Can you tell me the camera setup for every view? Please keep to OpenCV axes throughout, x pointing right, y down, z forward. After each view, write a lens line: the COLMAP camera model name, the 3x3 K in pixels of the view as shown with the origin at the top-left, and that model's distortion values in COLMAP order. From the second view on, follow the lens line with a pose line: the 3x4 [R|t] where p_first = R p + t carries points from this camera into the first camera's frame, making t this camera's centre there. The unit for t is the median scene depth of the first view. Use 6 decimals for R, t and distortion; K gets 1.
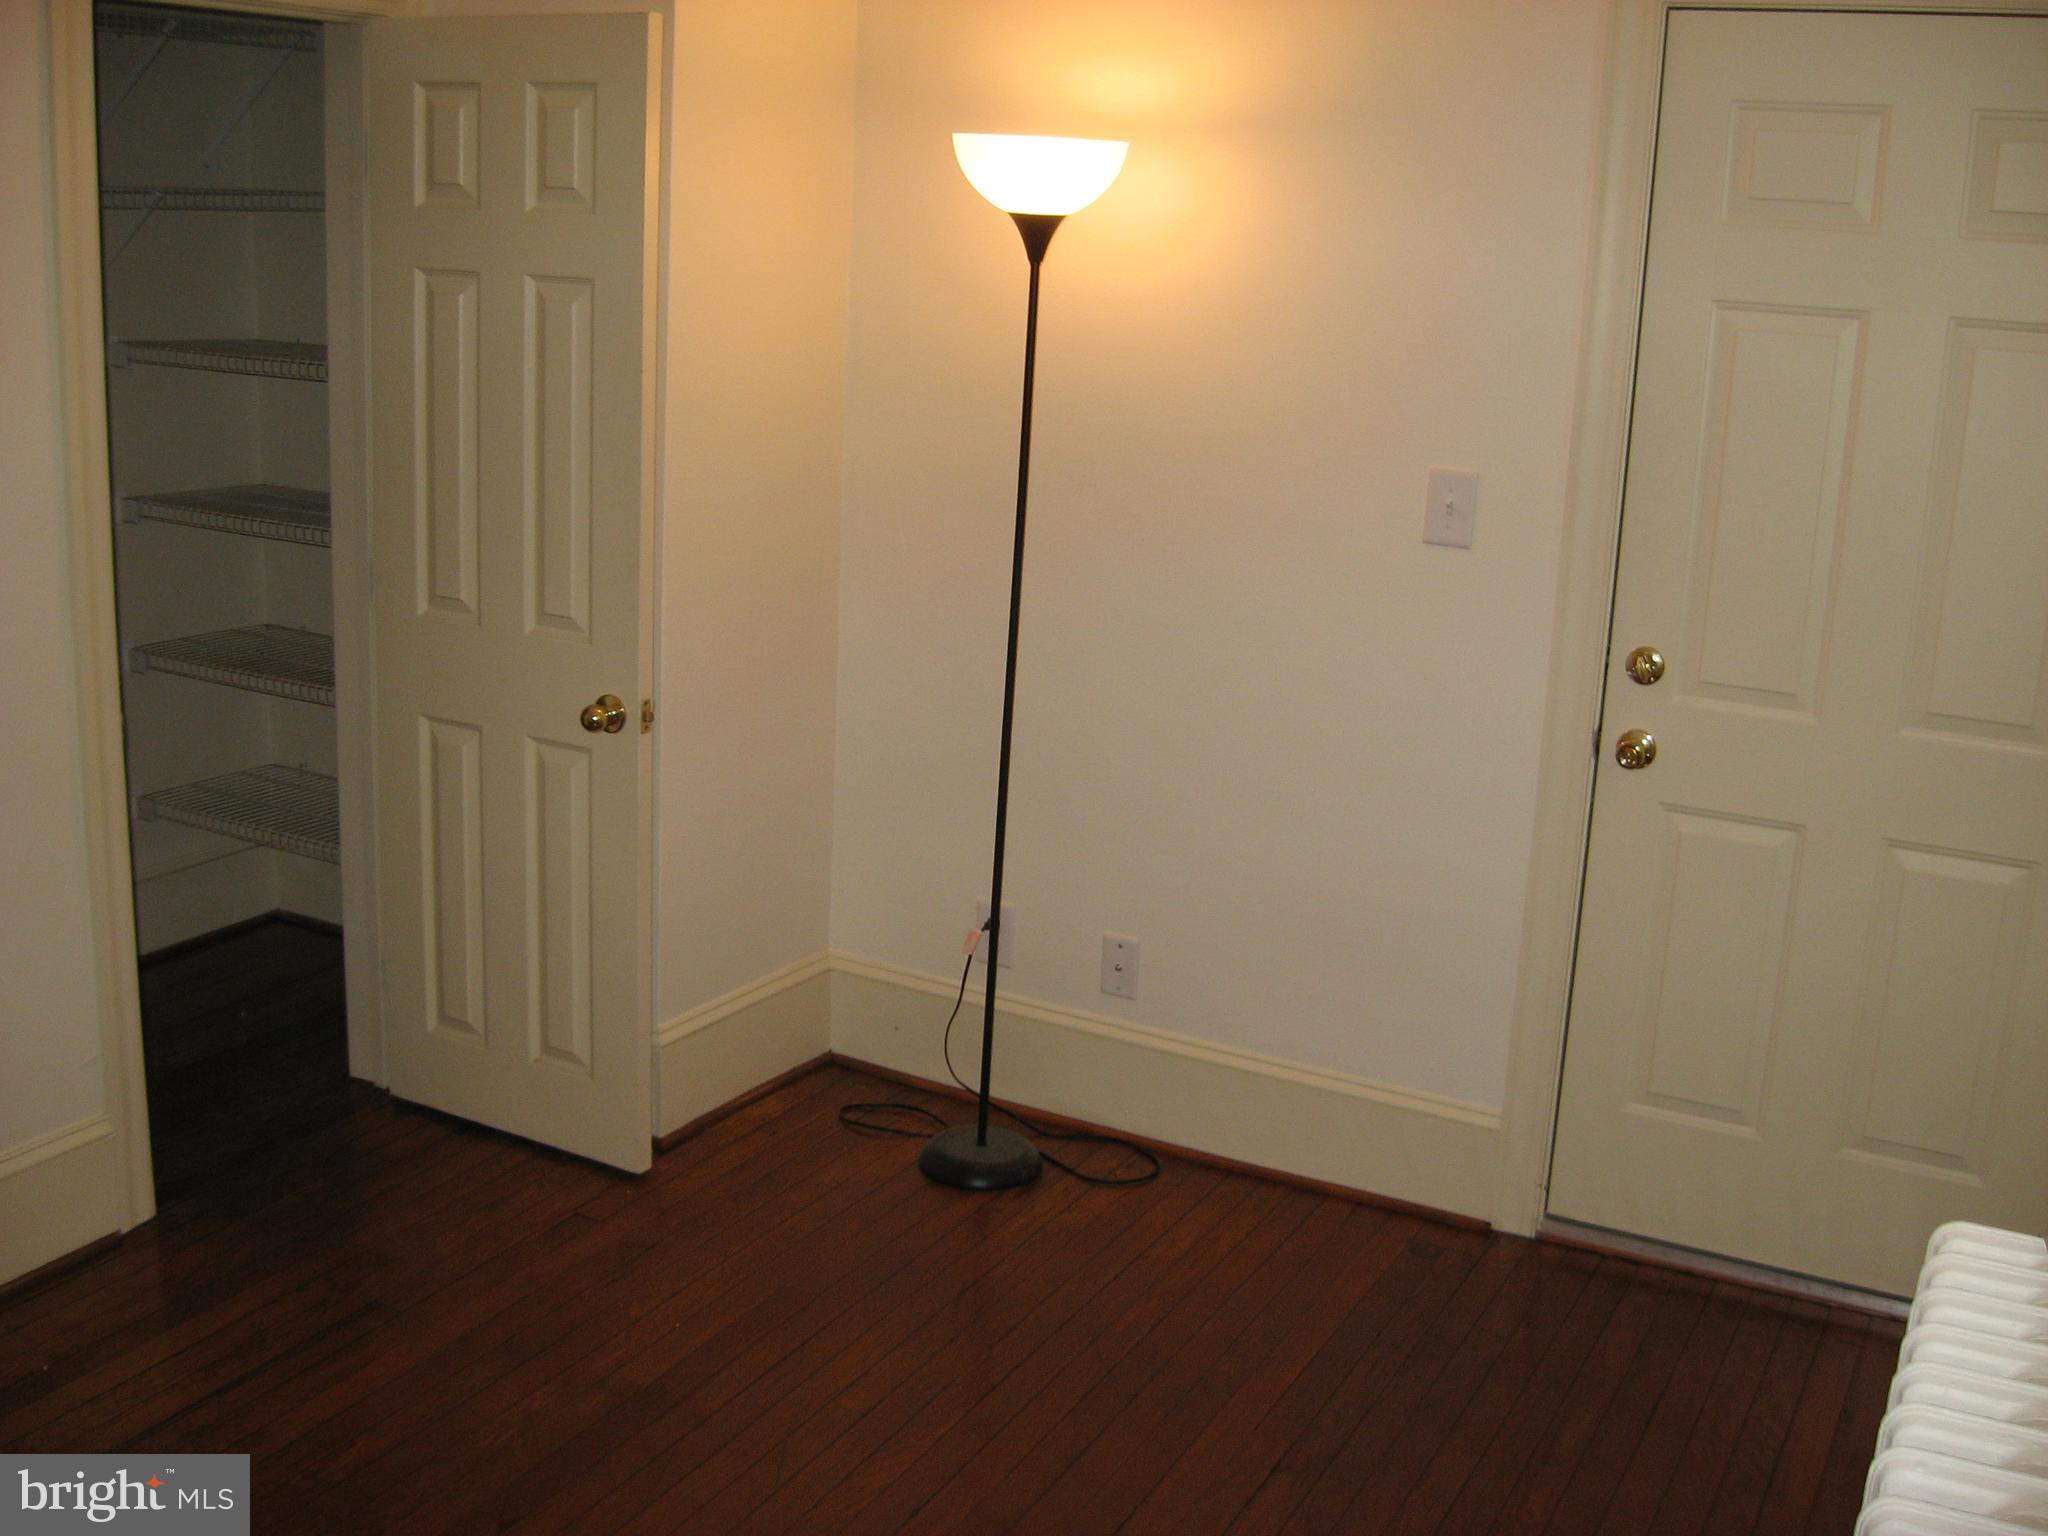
lens RADIAL K [[2151.4, 0, 1032.2], [0, 2151.4, 739.8], [0, 0, 1]] dist [-0.135185, 0.066374]
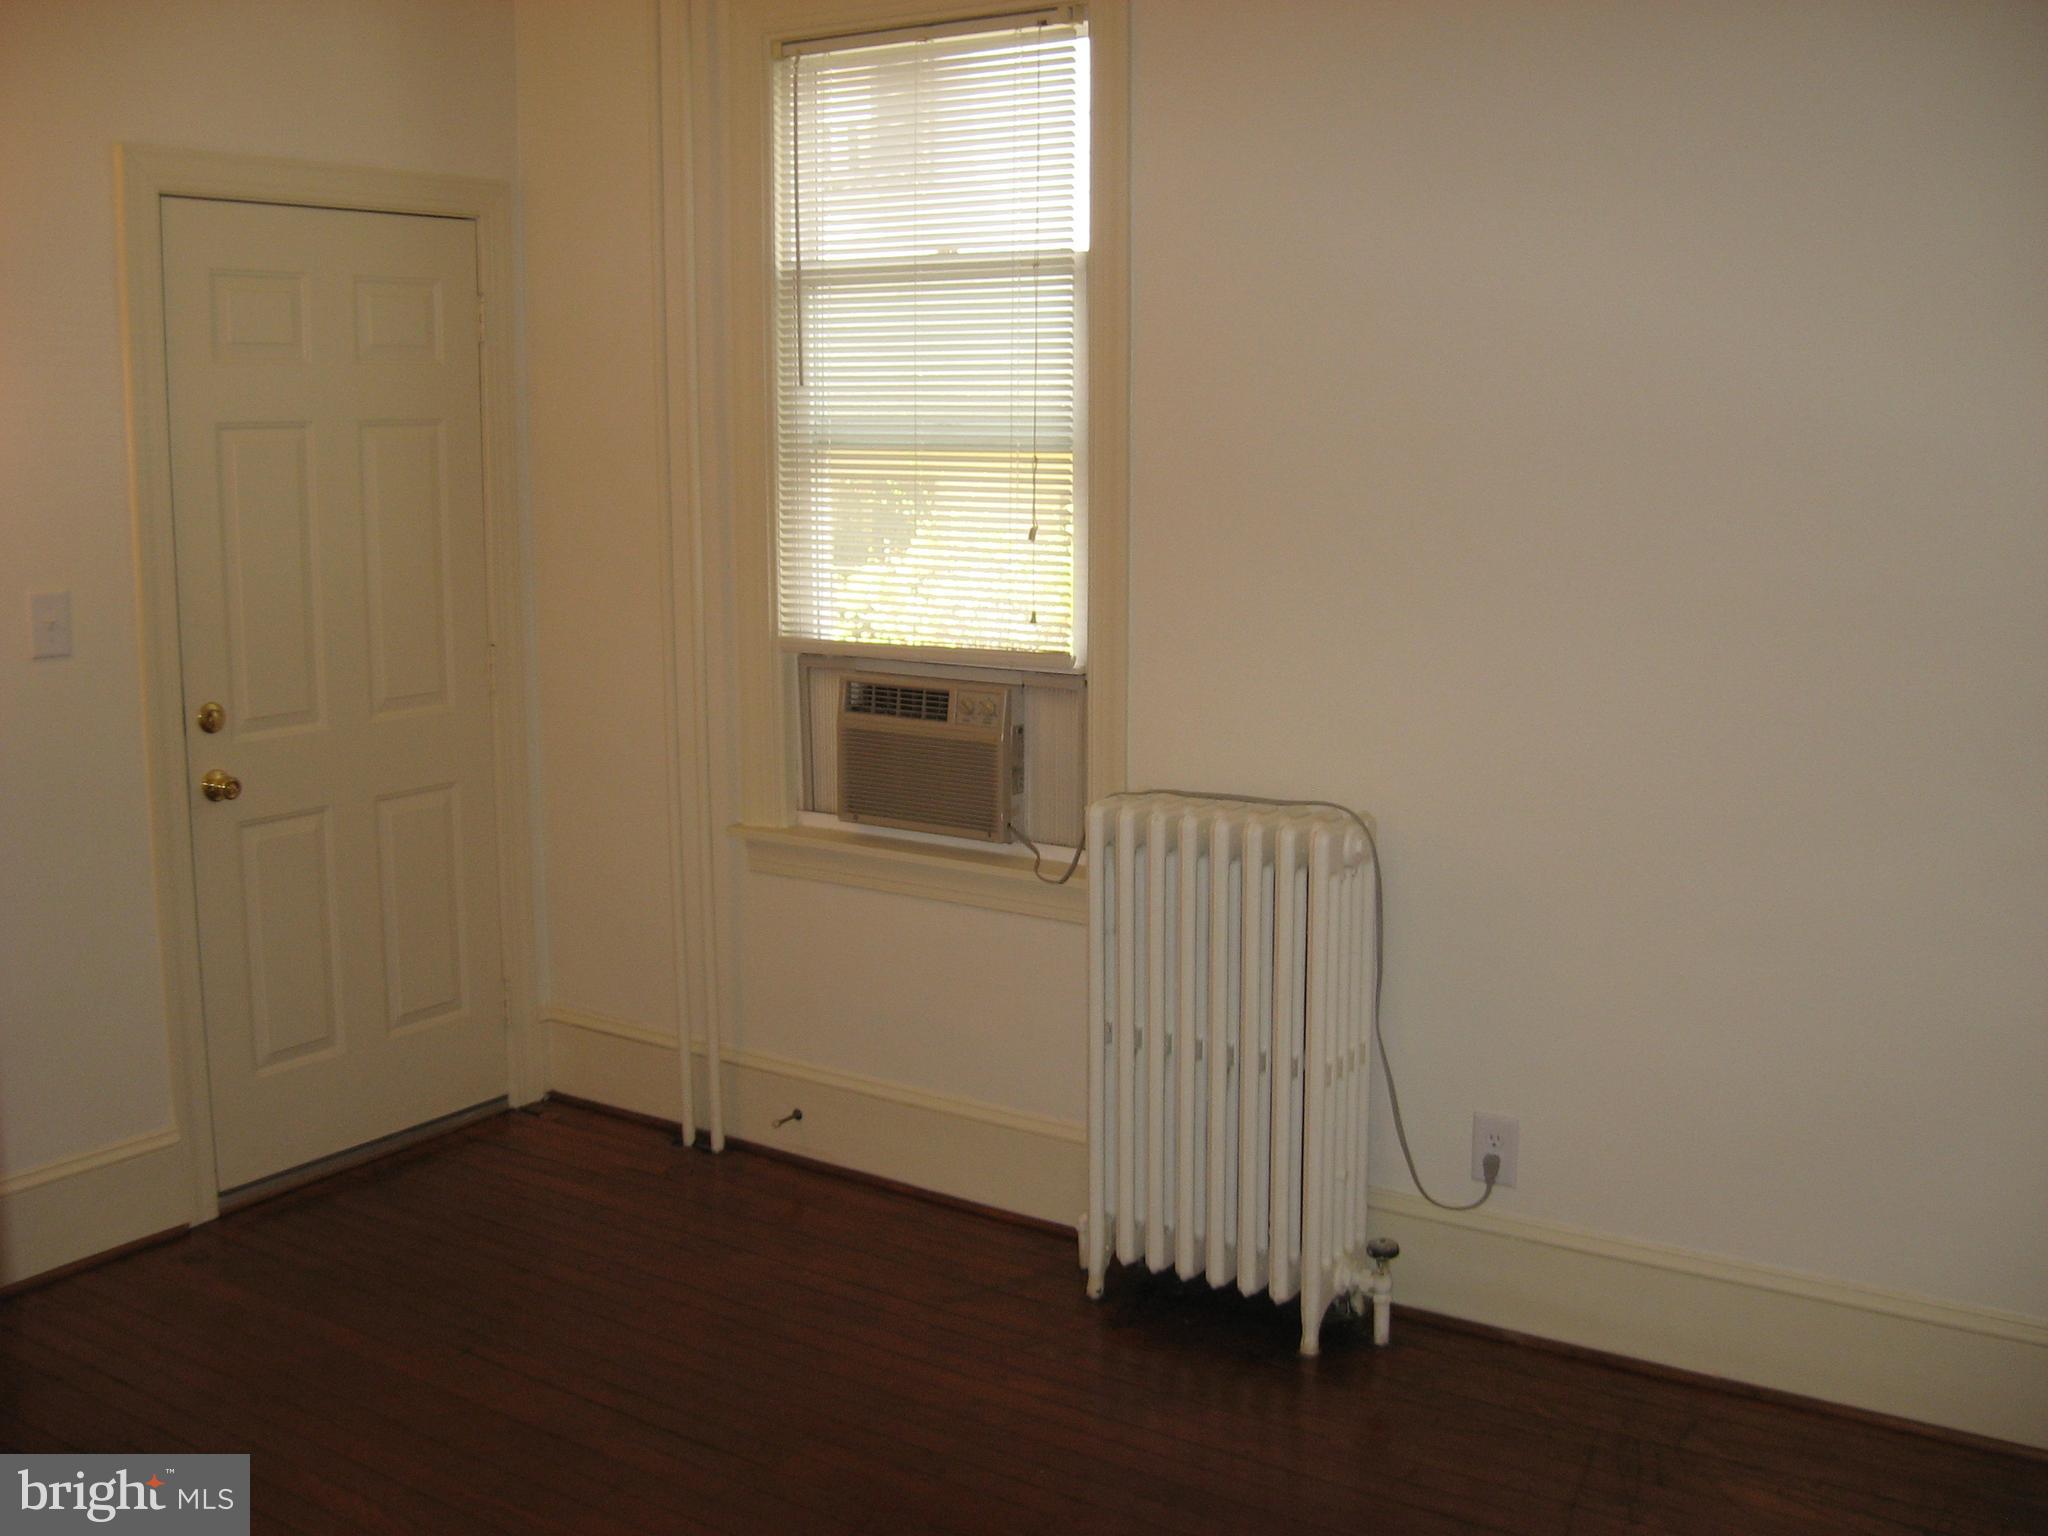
lens RADIAL K [[2151.4, 0, 1032.2], [0, 2151.4, 739.8], [0, 0, 1]] dist [-0.135185, 0.066374]
pose [[0.115716, -0.198604, 0.973225, -0.835191], [0.238516, 0.956694, 0.166871, -0.111459], [-0.964220, 0.212820, 0.158075, 0.337490]]
